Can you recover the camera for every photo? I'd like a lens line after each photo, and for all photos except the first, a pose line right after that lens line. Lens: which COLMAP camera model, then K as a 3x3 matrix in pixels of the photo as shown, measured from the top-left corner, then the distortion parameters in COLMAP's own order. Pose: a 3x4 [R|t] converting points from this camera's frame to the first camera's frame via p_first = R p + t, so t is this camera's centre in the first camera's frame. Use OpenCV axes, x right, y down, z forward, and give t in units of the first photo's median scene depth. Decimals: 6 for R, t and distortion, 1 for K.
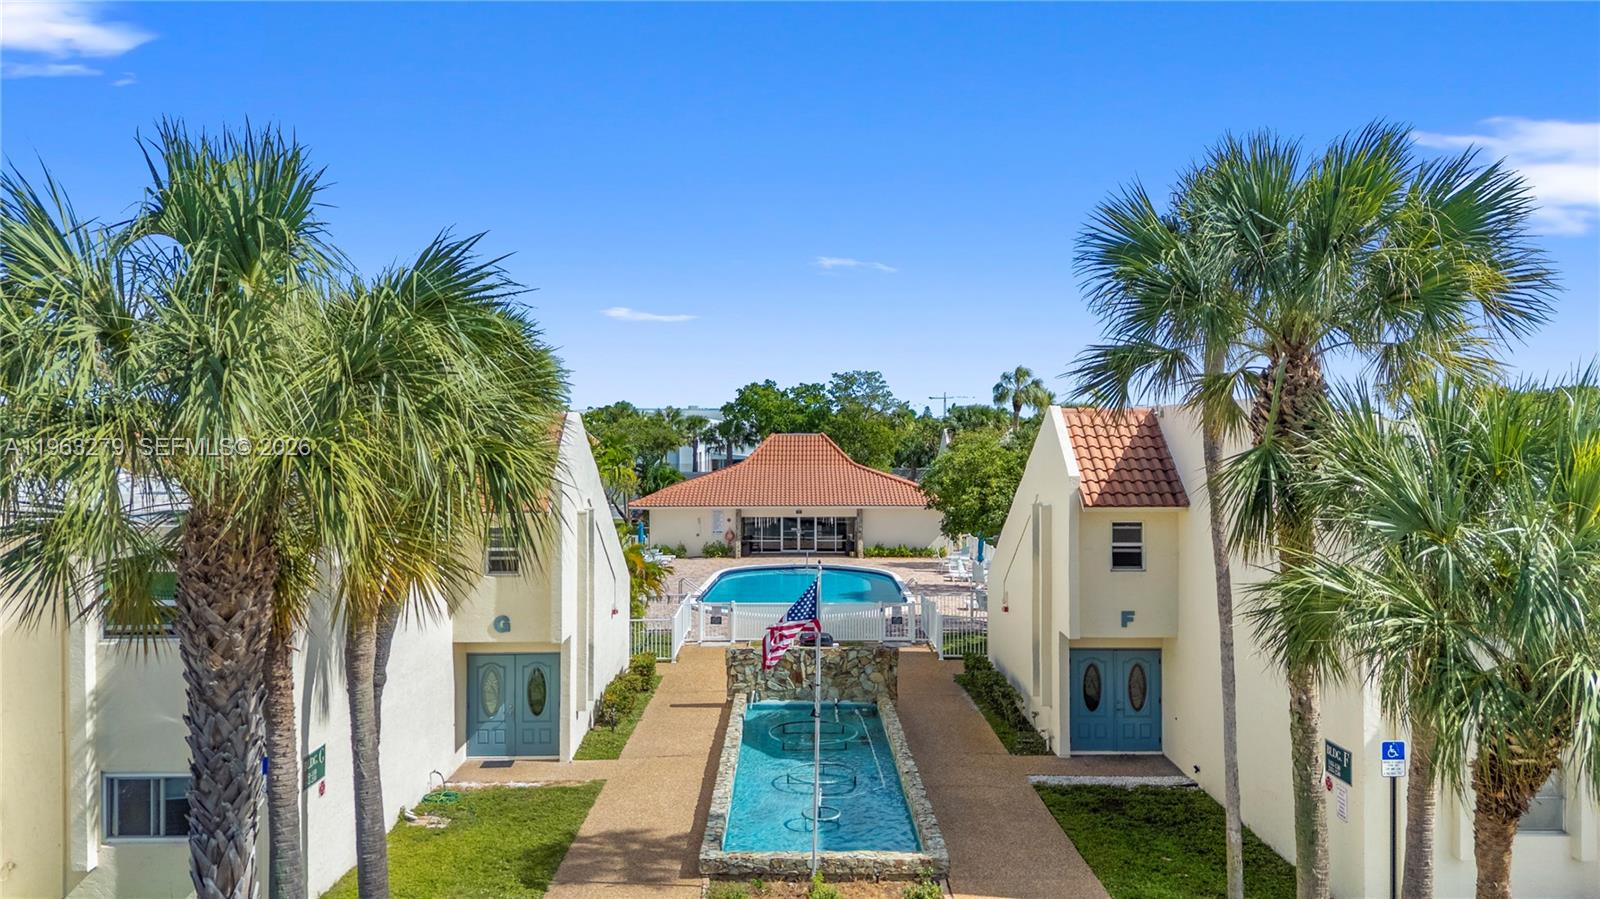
lens RADIAL K [[1173.3, 0, 800.0], [0, 1173.3, 449.5], [0, 0, 1]] dist [0.093387, -0.098219]
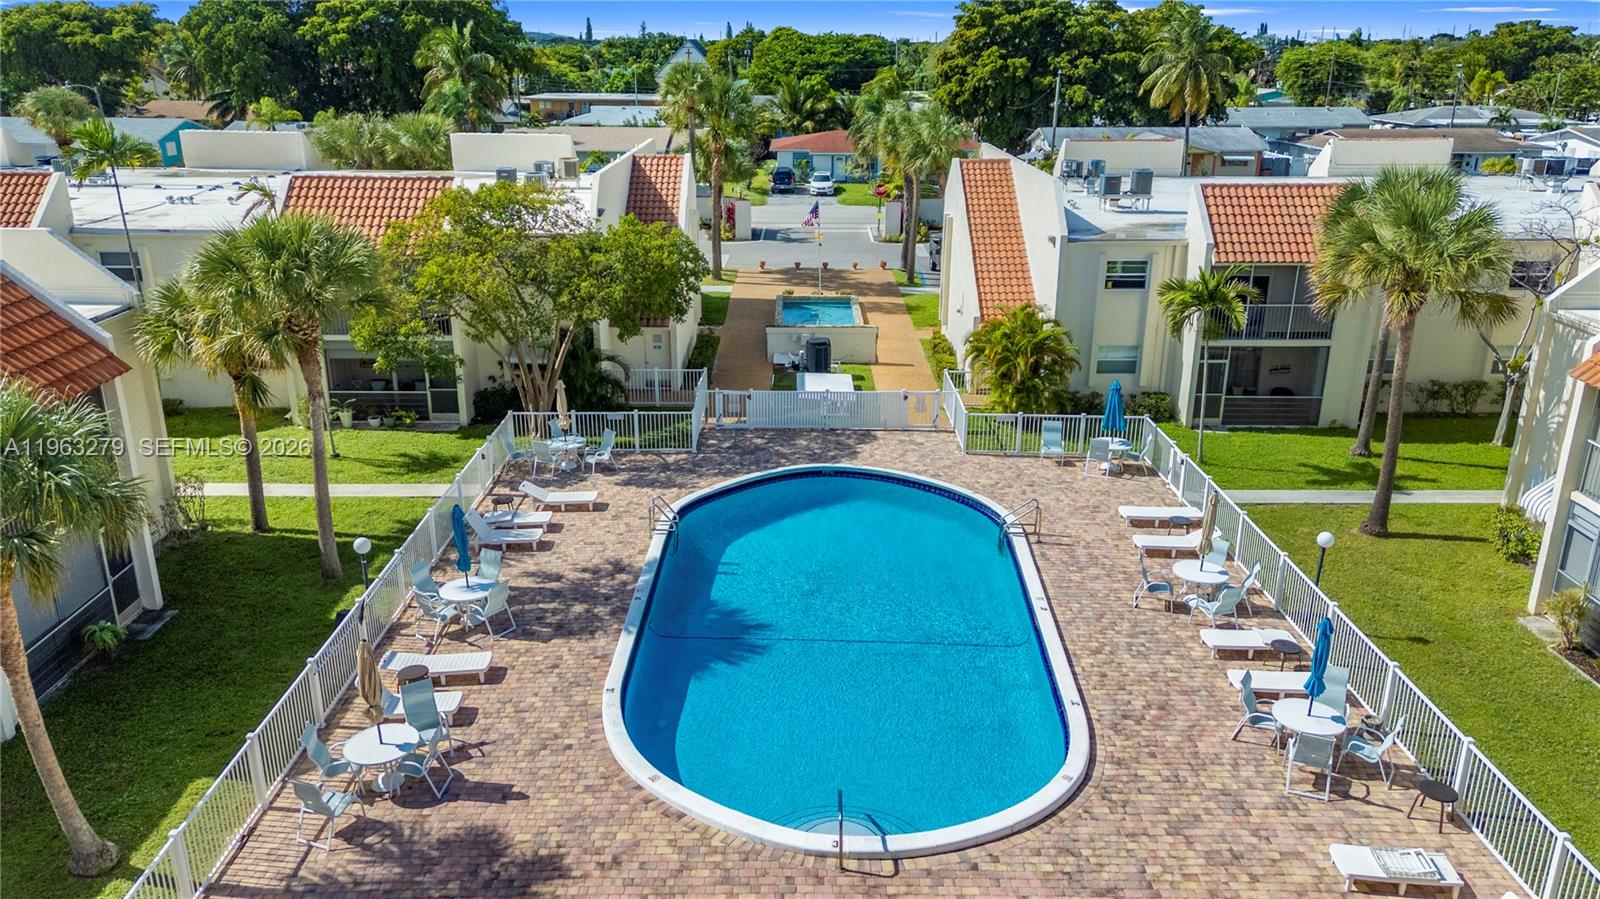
lens RADIAL K [[1173.3, 0, 800.0], [0, 1173.3, 449.5], [0, 0, 1]] dist [0.093387, -0.098219]
pose [[-0.999954, -0.001964, 0.009363, 0.008891], [0.001318, 0.941082, 0.338175, -0.068103], [-0.009475, 0.338172, -0.941037, 0.871290]]
